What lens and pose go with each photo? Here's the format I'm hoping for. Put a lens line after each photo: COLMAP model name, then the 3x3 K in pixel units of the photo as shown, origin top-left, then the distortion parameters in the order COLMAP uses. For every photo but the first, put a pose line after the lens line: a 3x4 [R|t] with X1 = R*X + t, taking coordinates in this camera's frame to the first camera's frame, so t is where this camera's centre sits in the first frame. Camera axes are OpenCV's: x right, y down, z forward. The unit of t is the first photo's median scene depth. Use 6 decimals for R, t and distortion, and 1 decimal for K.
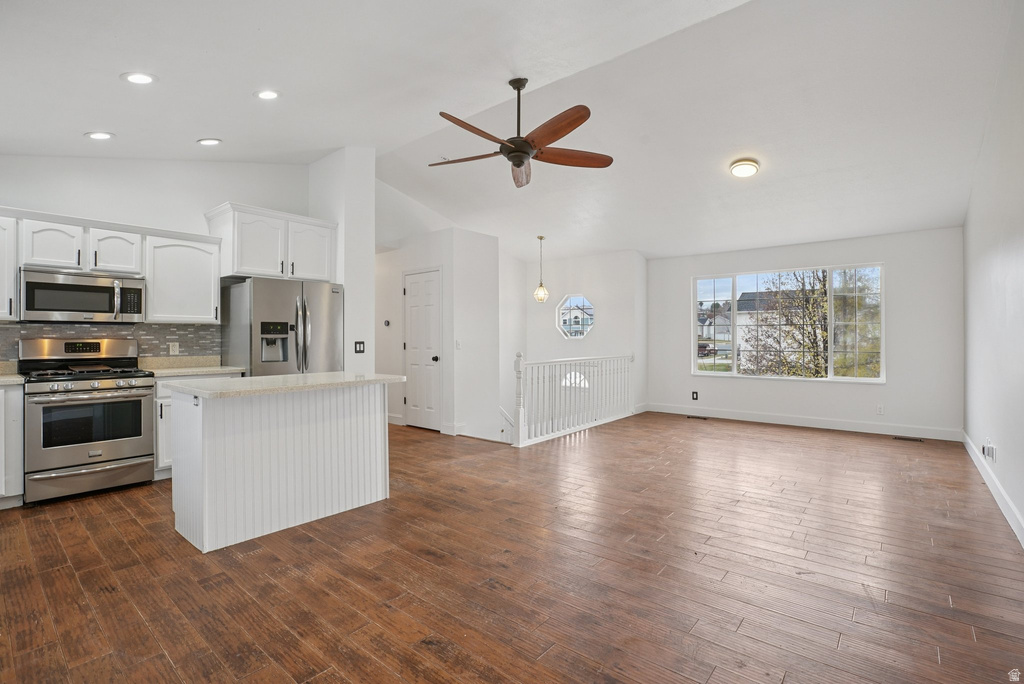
lens RADIAL K [[477.9, 0, 521.6], [0, 477.9, 339.4], [0, 0, 1]] dist [-0.048543, 0.015102]
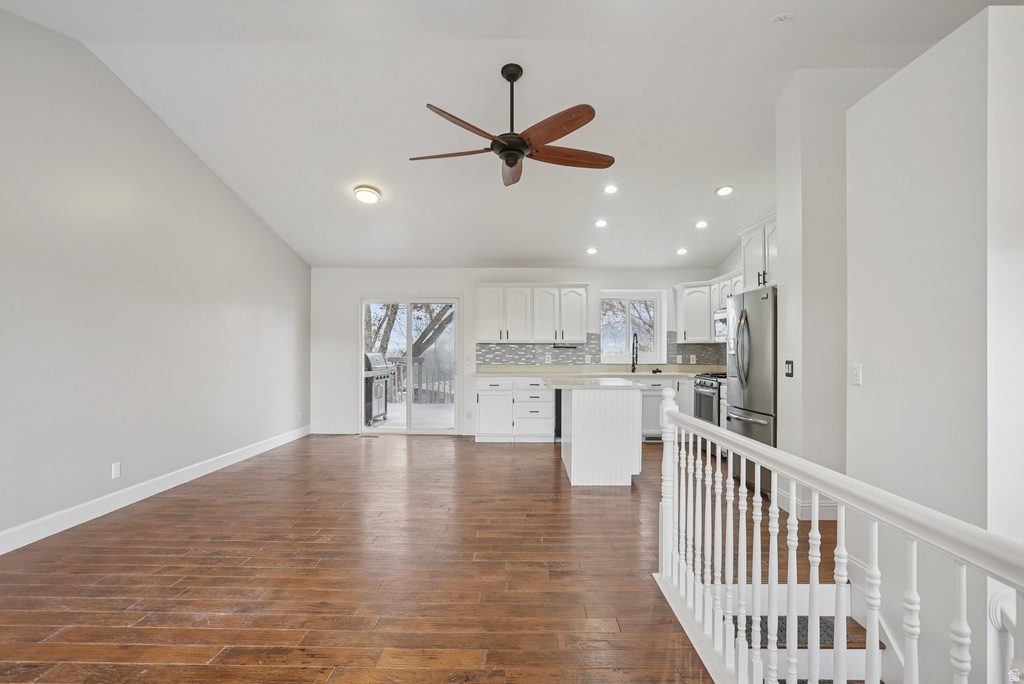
lens RADIAL K [[513.2, 0, 514.3], [0, 513.2, 348.8], [0, 0, 1]] dist [-0.040637, 0.012074]
pose [[-0.784597, 0.000441, -0.620006, 0.581828], [-0.002068, 0.999992, 0.003329, -0.019276], [0.620003, 0.003894, -0.784590, 1.732246]]
